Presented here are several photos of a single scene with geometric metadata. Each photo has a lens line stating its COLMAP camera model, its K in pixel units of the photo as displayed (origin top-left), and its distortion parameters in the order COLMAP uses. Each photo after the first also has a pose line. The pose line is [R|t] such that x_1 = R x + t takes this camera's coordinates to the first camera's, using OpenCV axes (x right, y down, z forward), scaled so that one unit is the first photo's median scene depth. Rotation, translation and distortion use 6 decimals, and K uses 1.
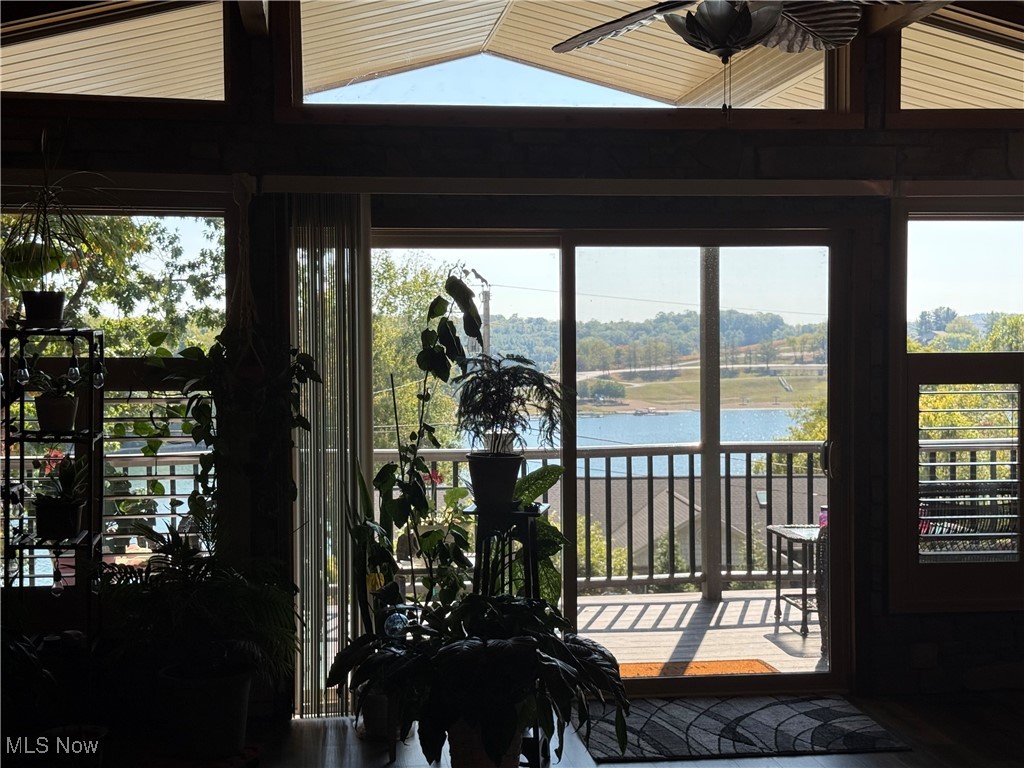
lens RADIAL K [[1449.0, 0, 510.7], [0, 1449.0, 399.8], [0, 0, 1]] dist [0.125810, 0.007461]
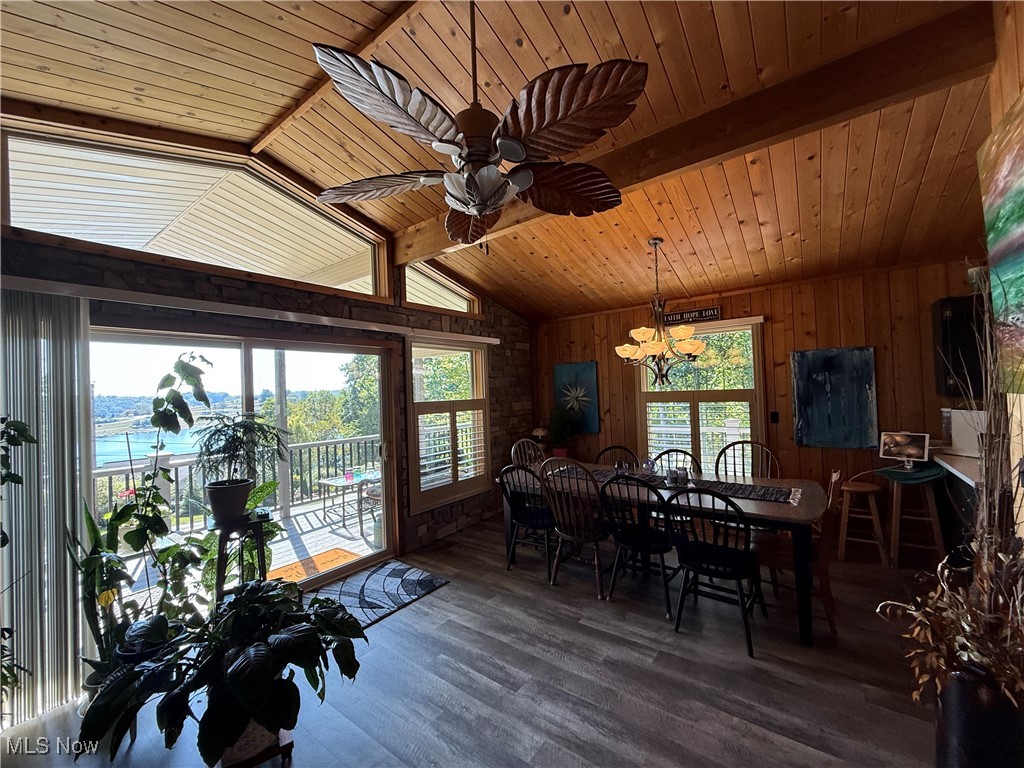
lens RADIAL K [[409.4, 0, 509.3], [0, 409.4, 385.0], [0, 0, 1]] dist [0.003083, 0.000700]
pose [[0.705323, -0.008700, 0.708832, -0.086113], [0.059756, 0.997095, -0.047223, -0.019127], [-0.706363, 0.075664, 0.703794, 0.424416]]
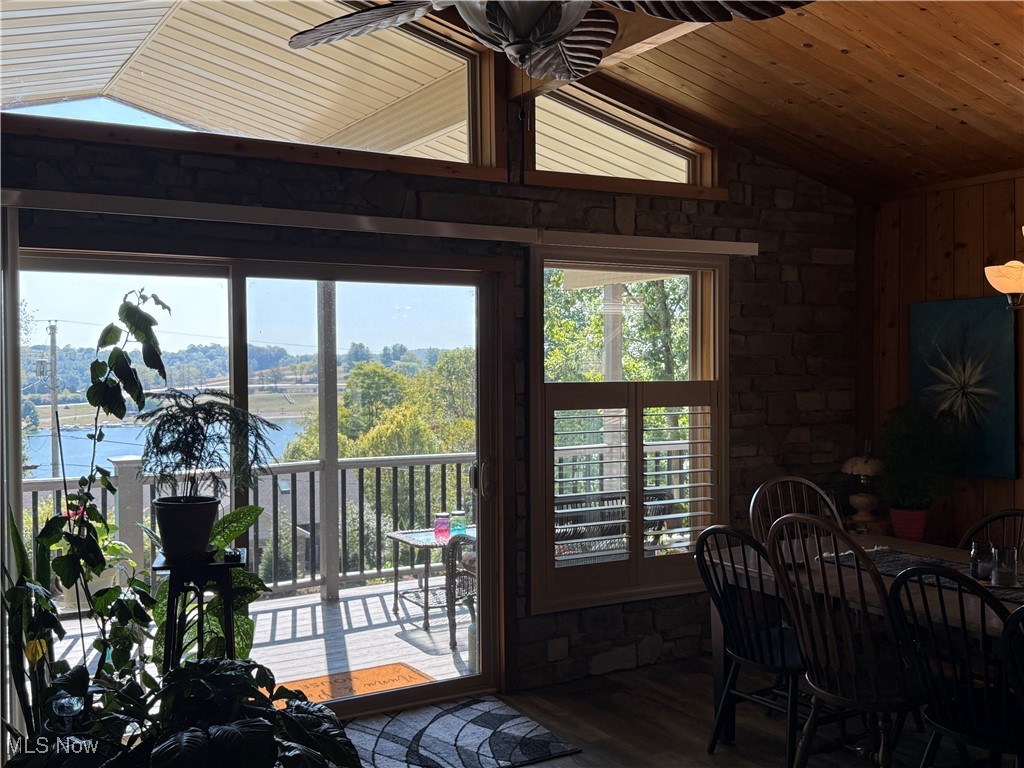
lens RADIAL K [[1051.4, 0, 515.2], [0, 1051.4, 384.7], [0, 0, 1]] dist [0.183576, -0.396893]
pose [[0.921484, -0.006423, 0.388363, -0.066993], [0.015606, 0.999668, -0.020495, -0.013882], [-0.388103, 0.024947, 0.921279, 0.254575]]
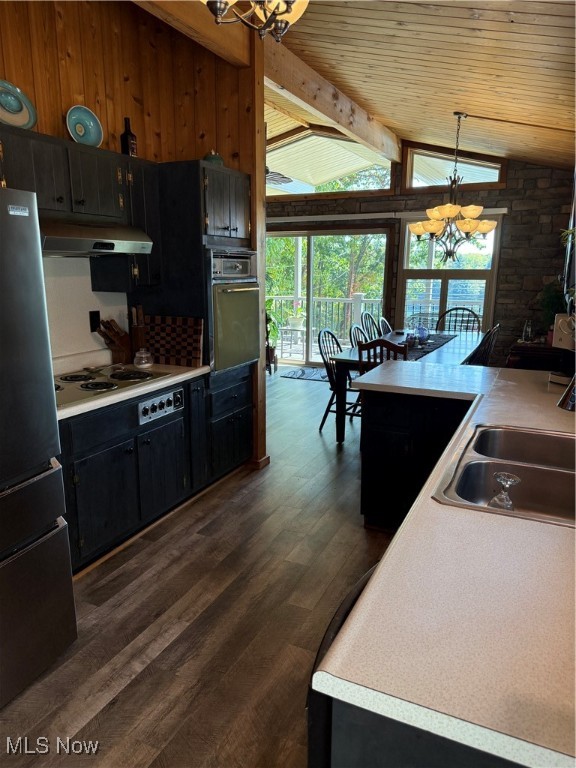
lens RADIAL K [[547.0, 0, 288.0], [0, 547.0, 384.0], [0, 0, 1]] dist [0.142384, -0.238322]
pose [[0.839416, 0.126124, -0.528652, 0.719739], [-0.032272, 0.982551, 0.183171, 0.001196], [0.542530, -0.136697, 0.828840, -0.159429]]
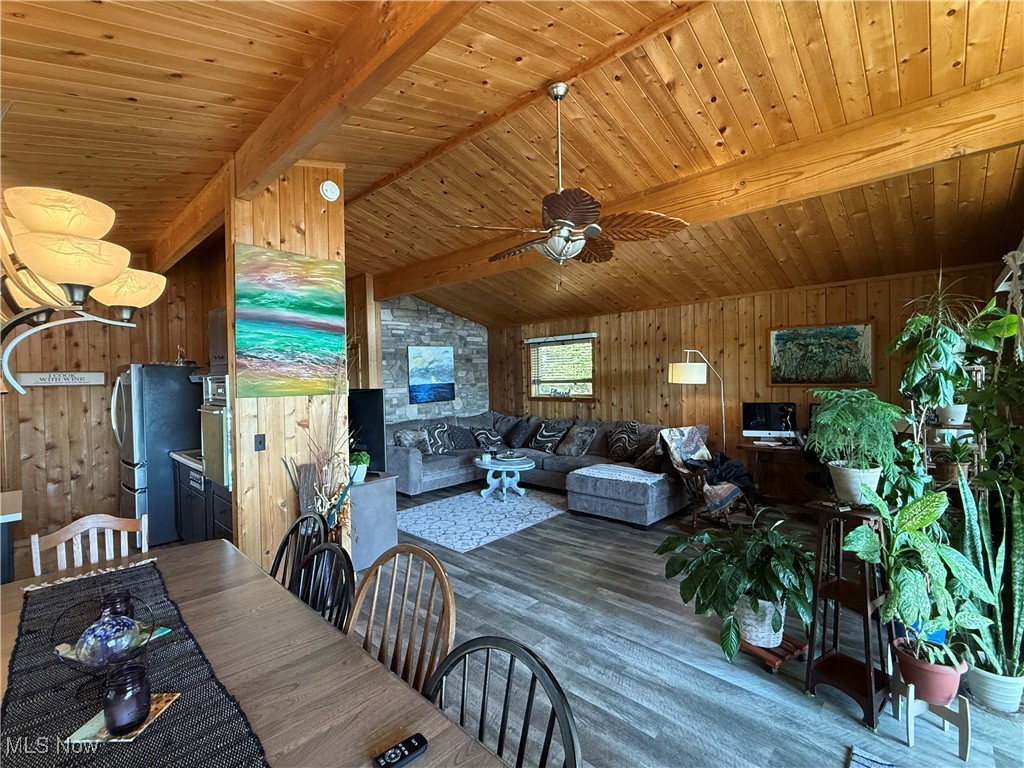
lens RADIAL K [[458.1, 0, 510.7], [0, 458.1, 384.6], [0, 0, 1]] dist [0.003222, 0.000165]
pose [[-0.780212, 0.029293, -0.624829, 0.413911], [-0.002242, 0.998765, 0.049624, -0.046240], [0.625511, 0.040118, -0.779183, 0.942443]]
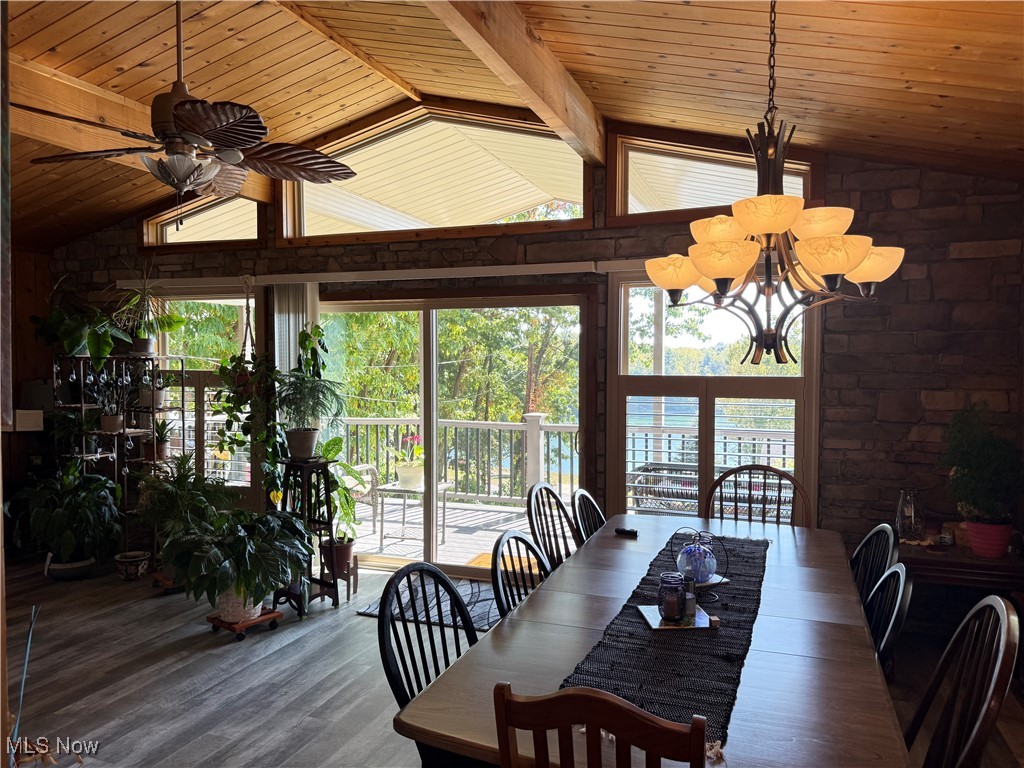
lens RADIAL K [[729.3, 0, 515.3], [0, 729.3, 387.8], [0, 0, 1]] dist [0.142384, -0.238322]
pose [[0.883243, 0.024765, -0.468260, 0.527700], [-0.025190, 0.999668, 0.005355, -0.019708], [0.468238, 0.007065, 0.883574, 0.278566]]
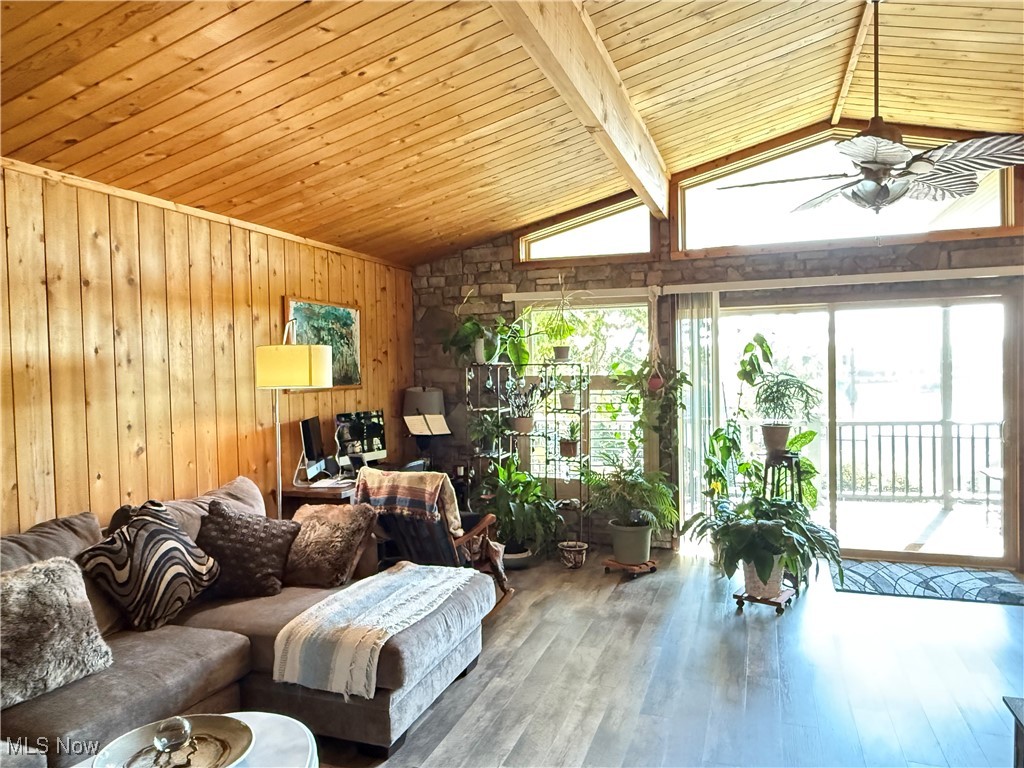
lens RADIAL K [[719.7, 0, 507.0], [0, 719.7, 387.9], [0, 0, 1]] dist [0.000903, -0.000178]
pose [[0.888592, 0.000805, -0.458697, 0.091359], [-0.002389, 0.999993, -0.002874, -0.005751], [0.458691, 0.003650, 0.888588, -0.006461]]
